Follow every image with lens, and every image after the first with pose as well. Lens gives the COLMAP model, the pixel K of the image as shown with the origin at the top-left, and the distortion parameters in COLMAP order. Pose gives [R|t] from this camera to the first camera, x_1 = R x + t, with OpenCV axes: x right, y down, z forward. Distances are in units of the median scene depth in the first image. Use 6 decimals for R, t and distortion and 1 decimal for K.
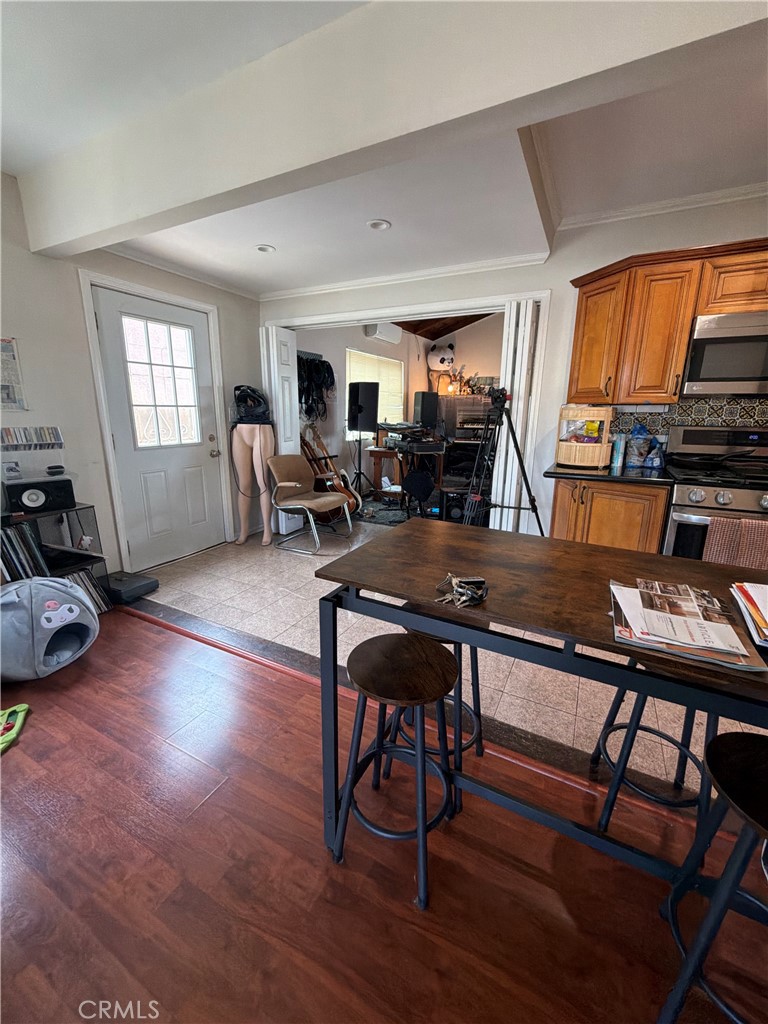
lens RADIAL K [[408.8, 0, 386.7], [0, 408.8, 509.2], [0, 0, 1]] dist [0.000197, 0.000299]
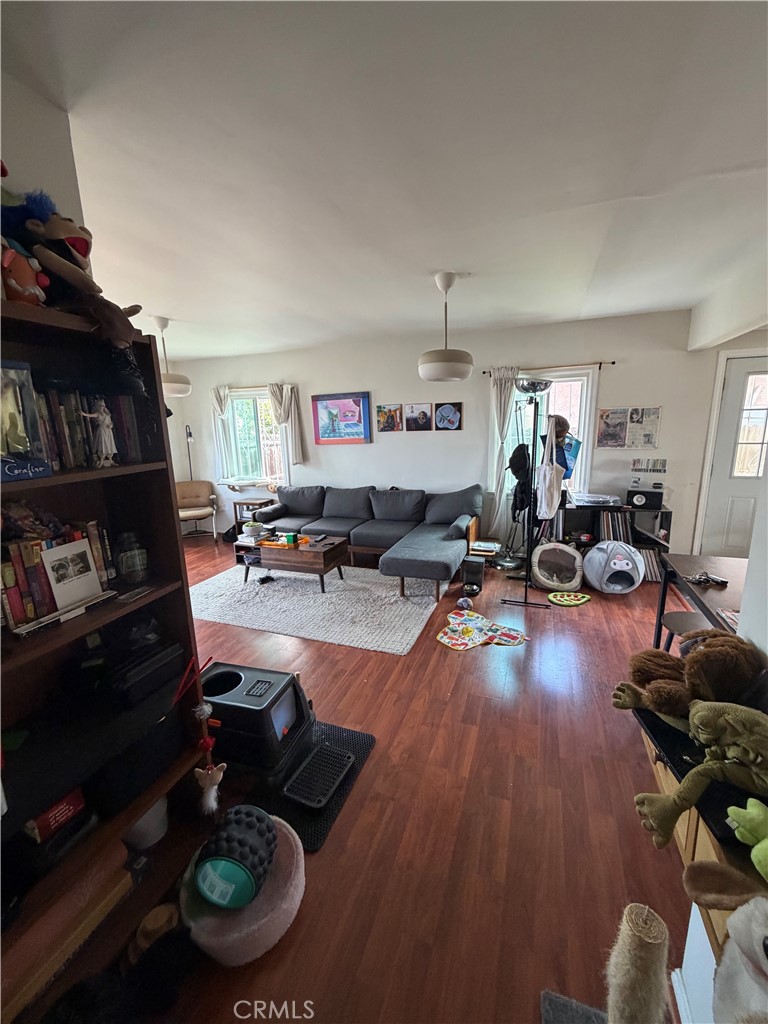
lens RADIAL K [[408.8, 0, 383.4], [0, 408.8, 508.0], [0, 0, 1]] dist [0.000197, 0.000299]
pose [[0.116202, 0.185769, -0.975698, 0.703103], [-0.212668, 0.964224, 0.158257, -0.037553], [0.970191, 0.189110, 0.151552, -0.299276]]
